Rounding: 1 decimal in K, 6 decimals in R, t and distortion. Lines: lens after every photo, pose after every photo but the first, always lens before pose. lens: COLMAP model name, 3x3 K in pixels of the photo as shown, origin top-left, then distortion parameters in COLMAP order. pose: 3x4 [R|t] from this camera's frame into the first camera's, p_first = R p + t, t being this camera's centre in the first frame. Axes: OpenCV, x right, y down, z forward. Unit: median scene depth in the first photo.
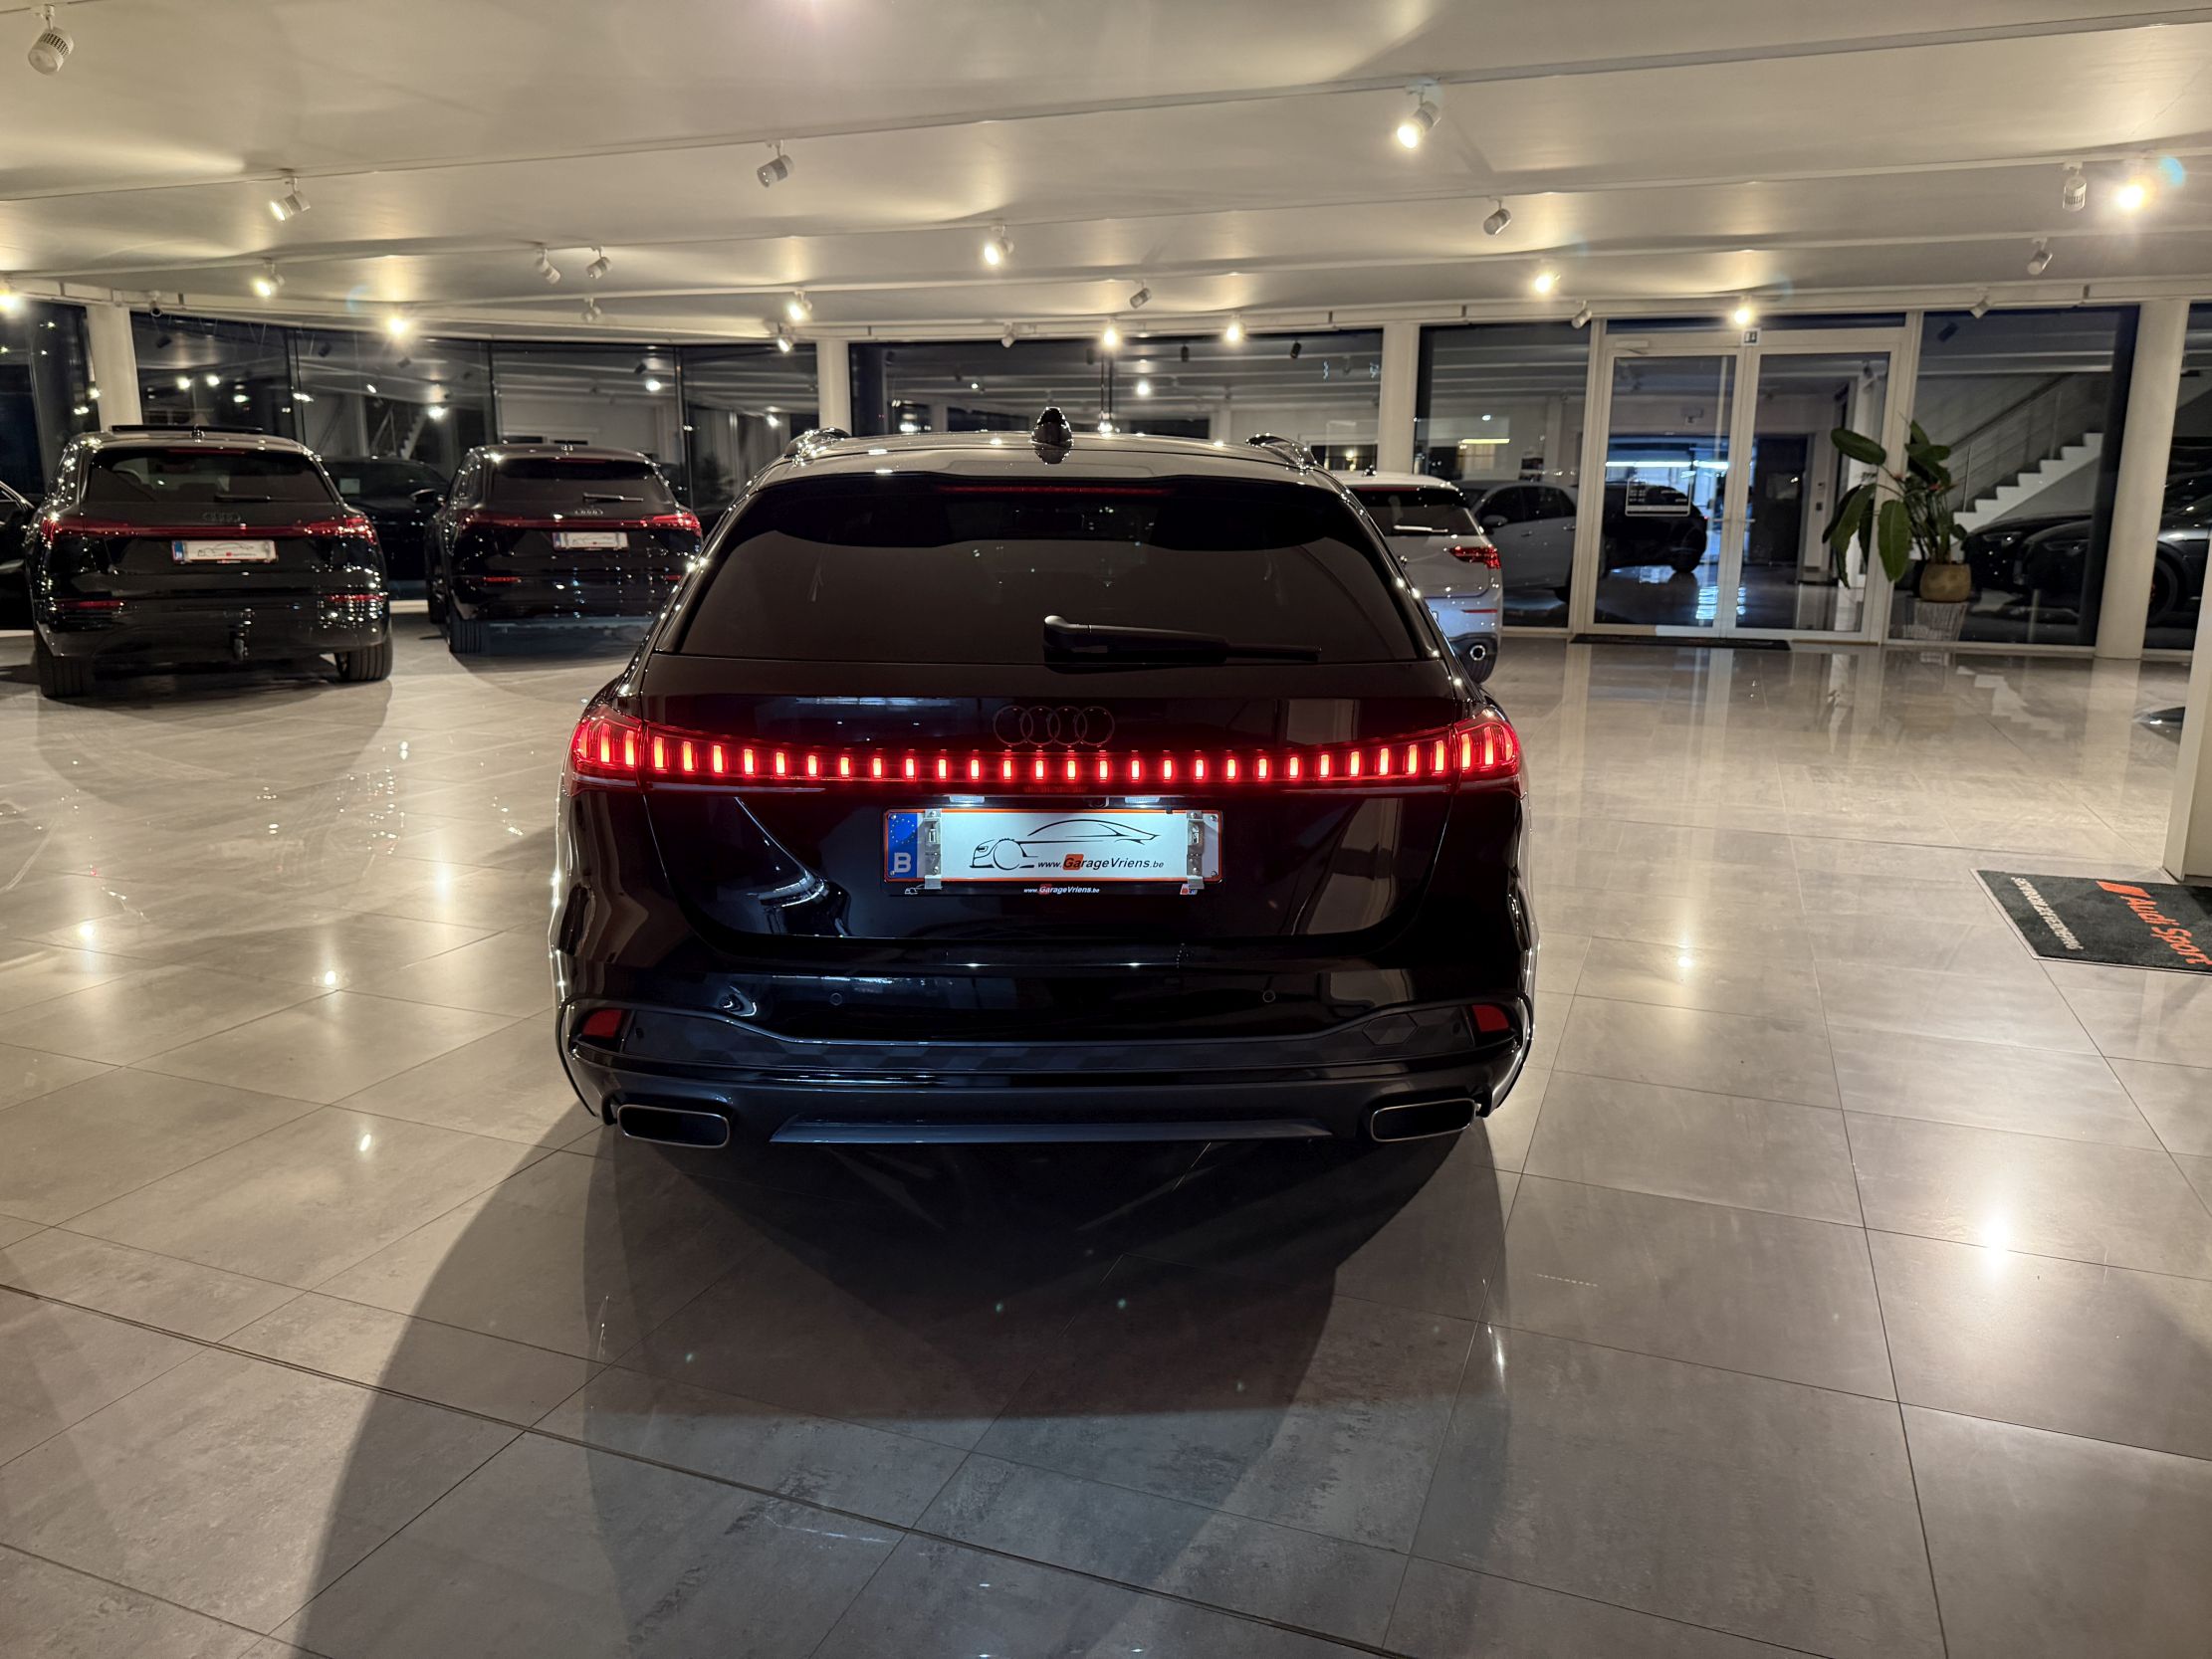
lens RADIAL K [[1568.1, 0, 1100.0], [0, 1568.1, 835.5], [0, 0, 1]] dist [0.021965, -0.037199]
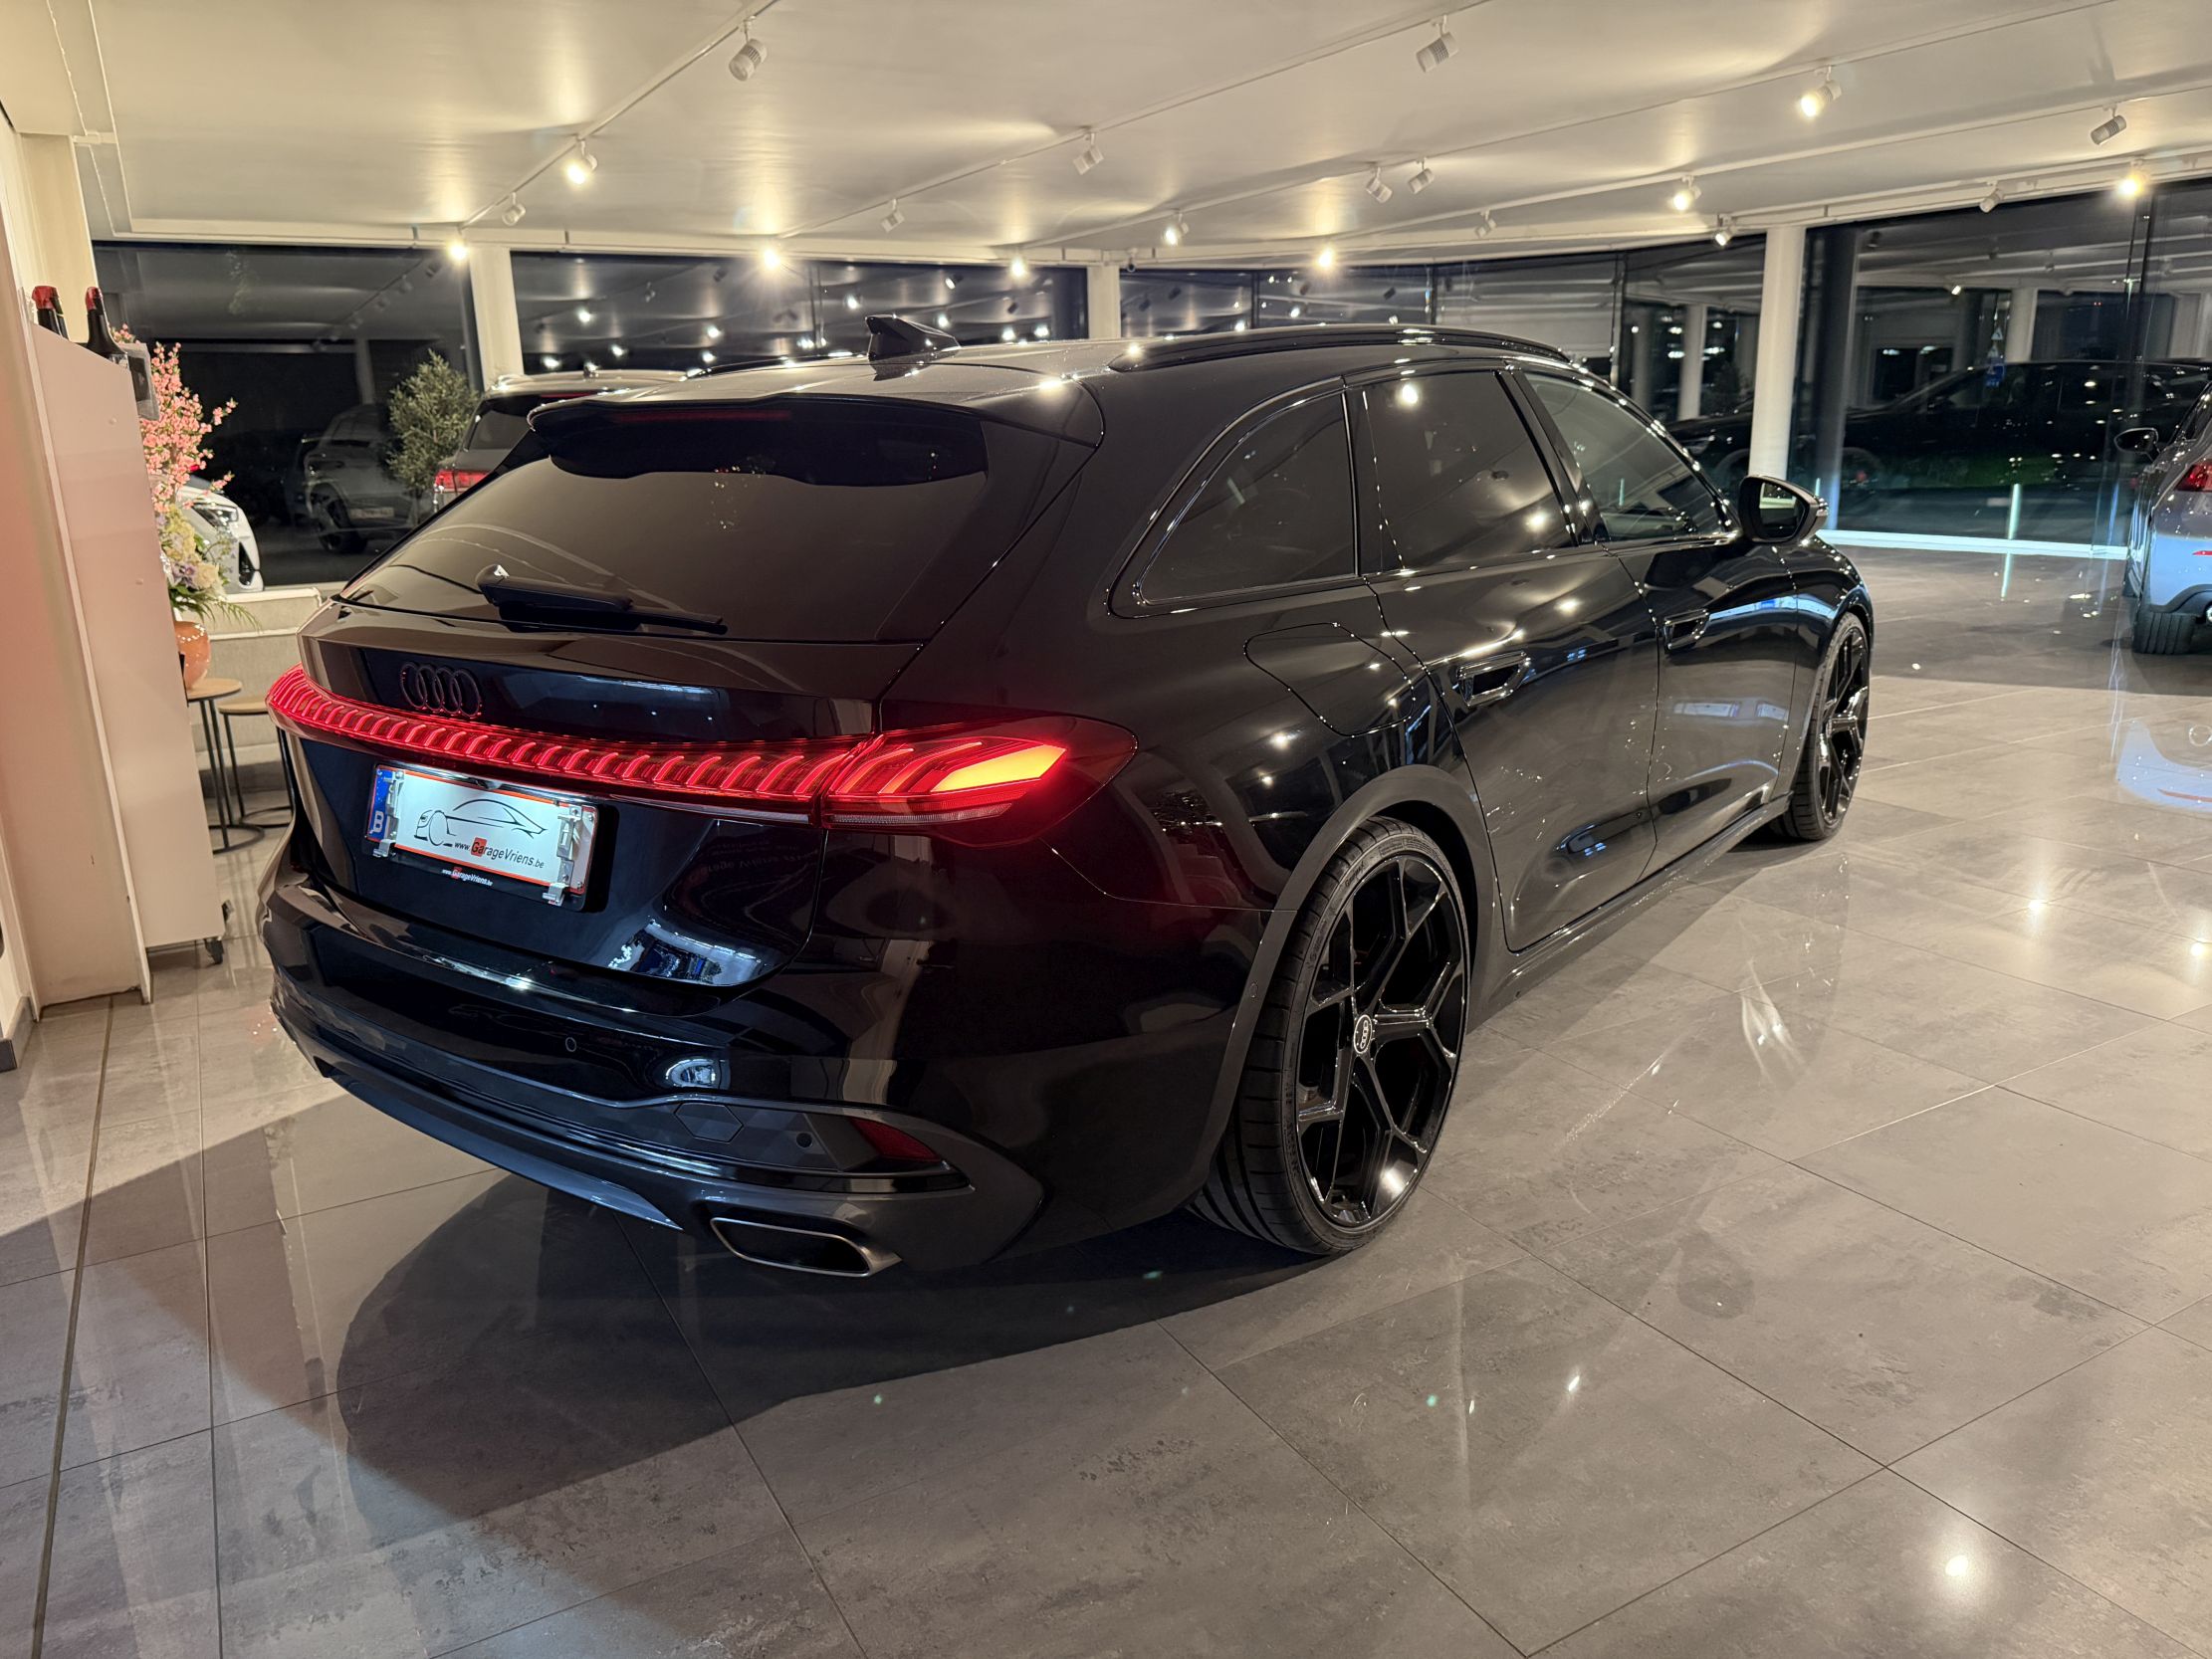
lens RADIAL K [[1568.1, 0, 1121.1], [0, 1568.1, 834.1], [0, 0, 1]] dist [0.021965, -0.037199]
pose [[0.765446, 0.135388, -0.629096, 0.202498], [-0.104600, 0.990793, 0.085959, -0.025922], [0.634941, 0.000007, 0.772560, 0.133220]]
